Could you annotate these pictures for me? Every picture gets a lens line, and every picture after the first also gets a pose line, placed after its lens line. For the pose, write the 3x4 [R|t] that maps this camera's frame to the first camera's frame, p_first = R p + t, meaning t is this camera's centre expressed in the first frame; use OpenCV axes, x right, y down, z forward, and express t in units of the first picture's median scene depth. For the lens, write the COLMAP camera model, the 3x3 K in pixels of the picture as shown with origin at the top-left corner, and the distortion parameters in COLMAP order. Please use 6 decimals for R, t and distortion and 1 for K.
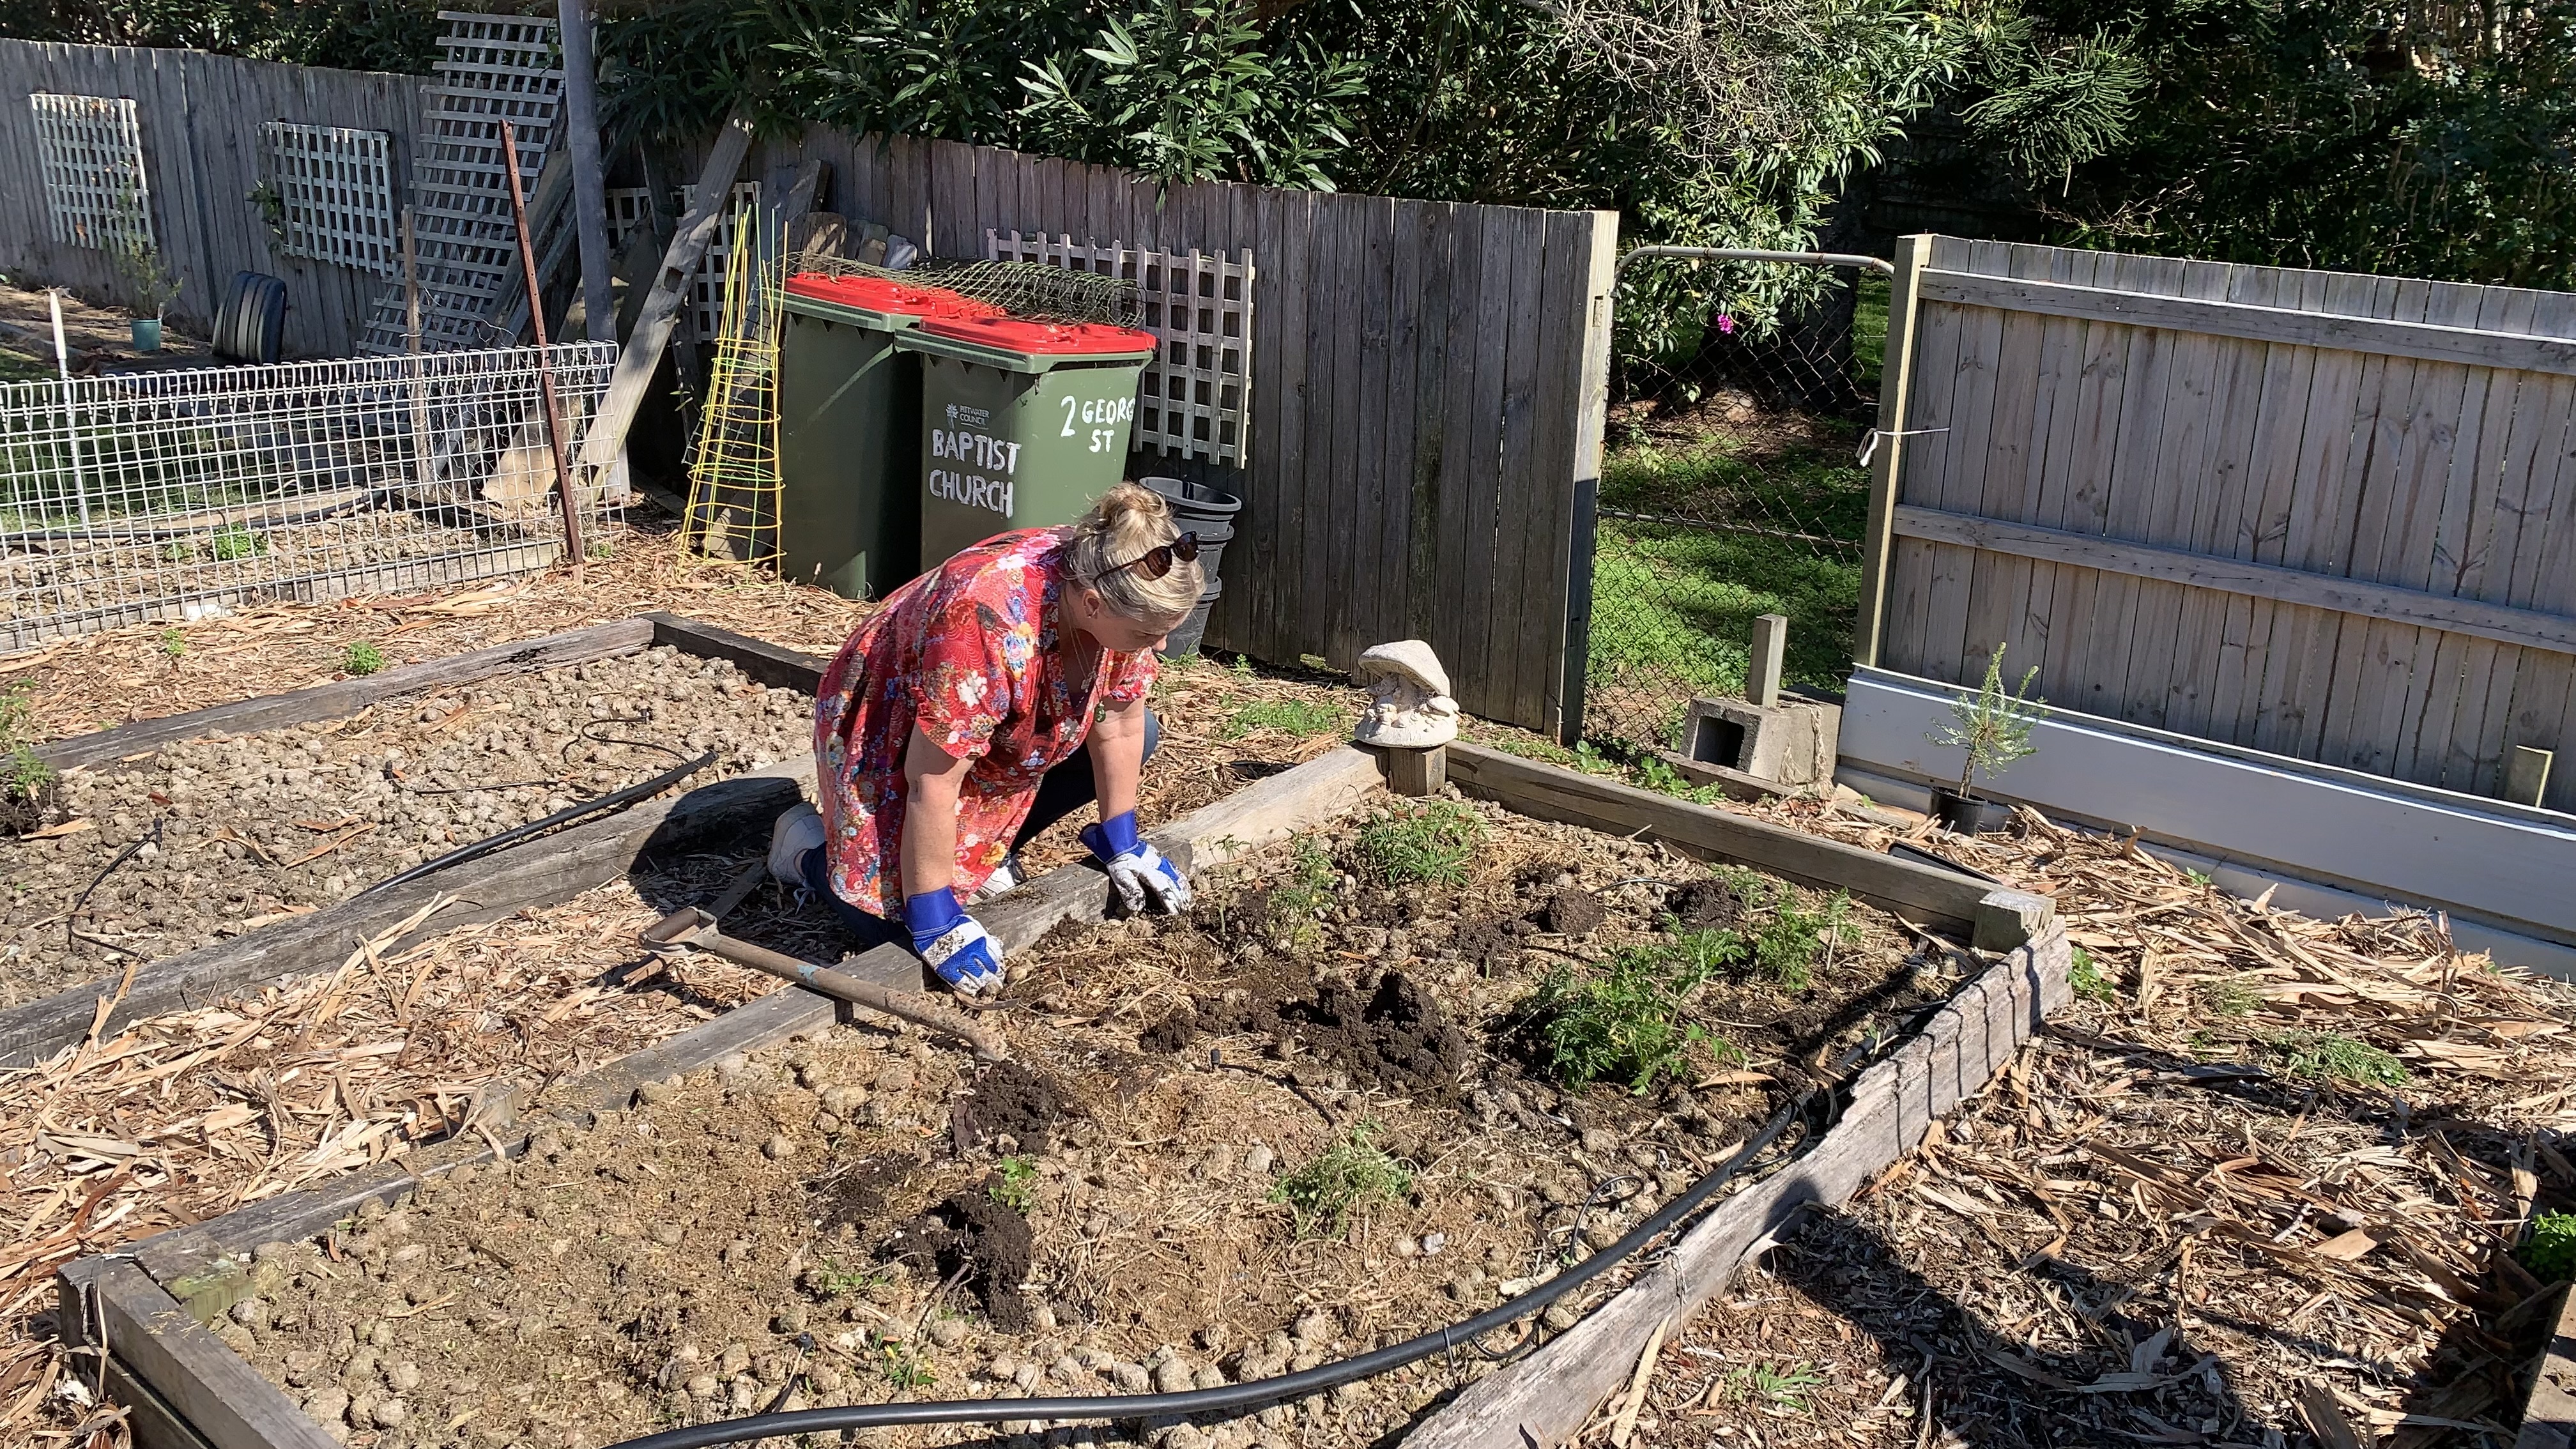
lens RADIAL K [[1948.8, 0, 1281.4], [0, 1948.8, 729.0], [0, 0, 1]] dist [0.054257, -0.067289]
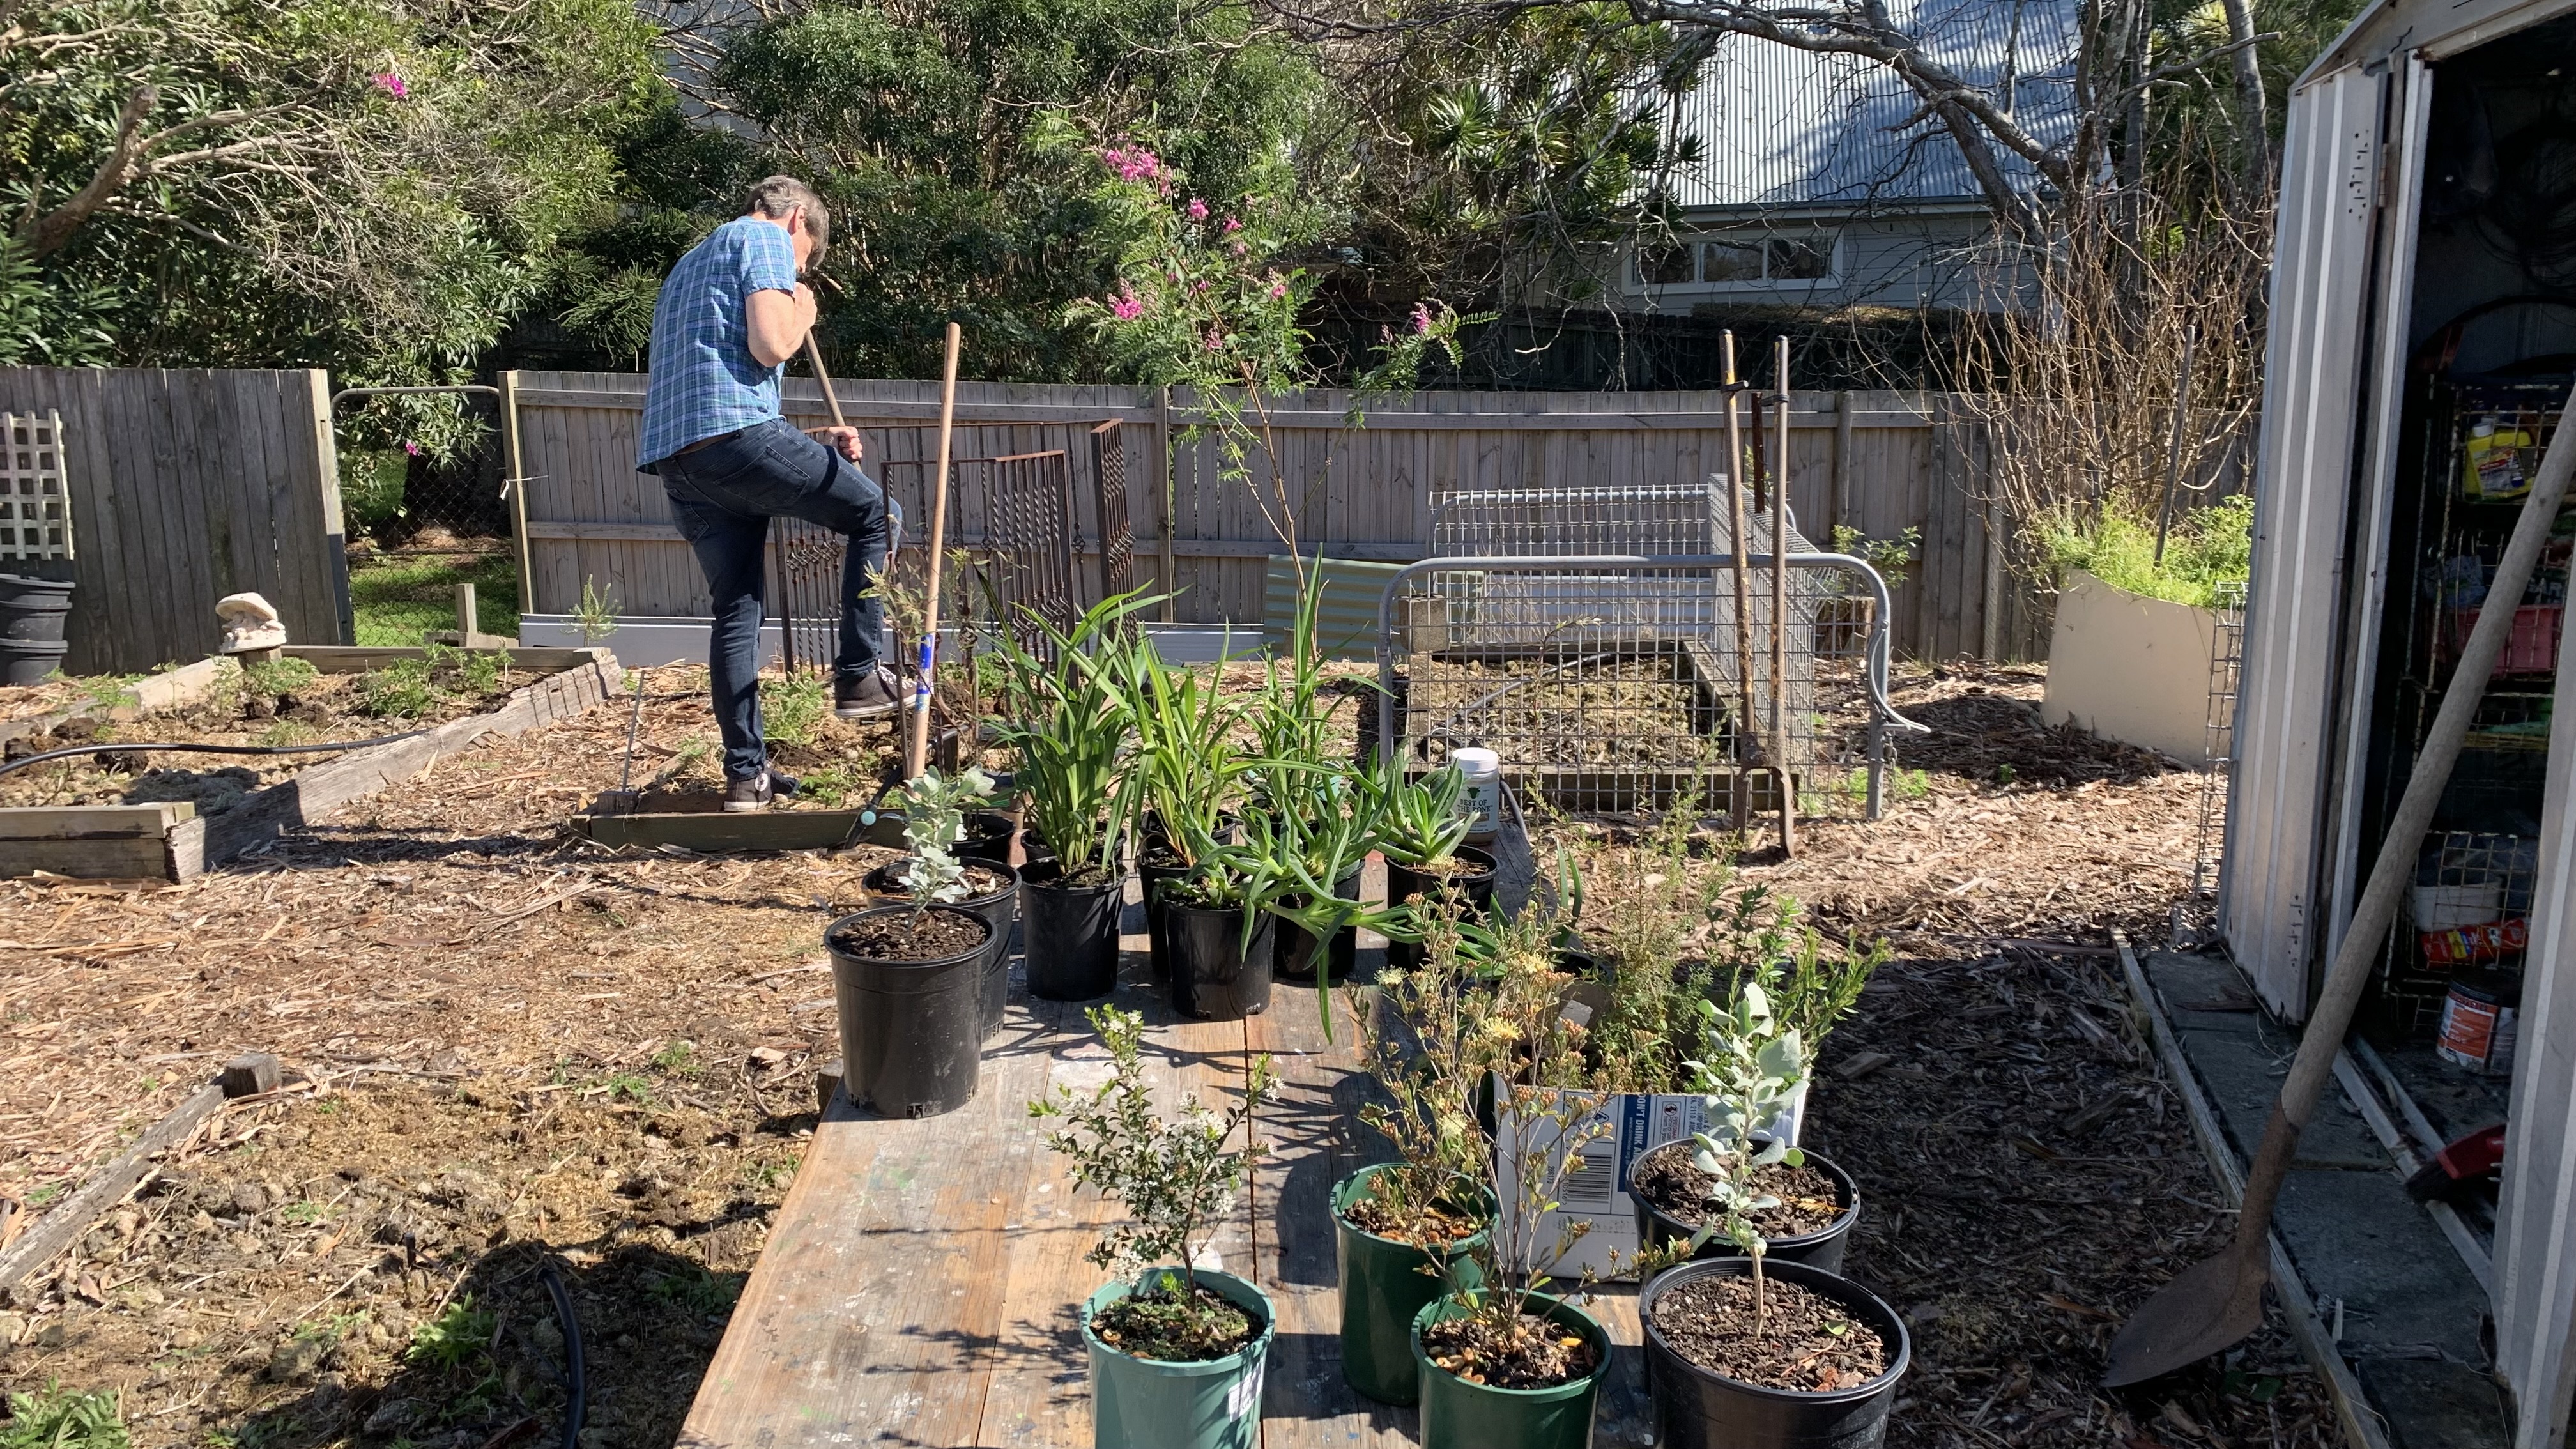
lens RADIAL K [[1948.8, 0, 1237.3], [0, 1948.8, 725.2], [0, 0, 1]] dist [0.054257, -0.067289]
pose [[0.819745, -0.140720, 0.555171, -0.147763], [0.202892, 0.977834, -0.051730, 0.249174], [-0.535586, 0.155045, 0.830126, -0.680615]]
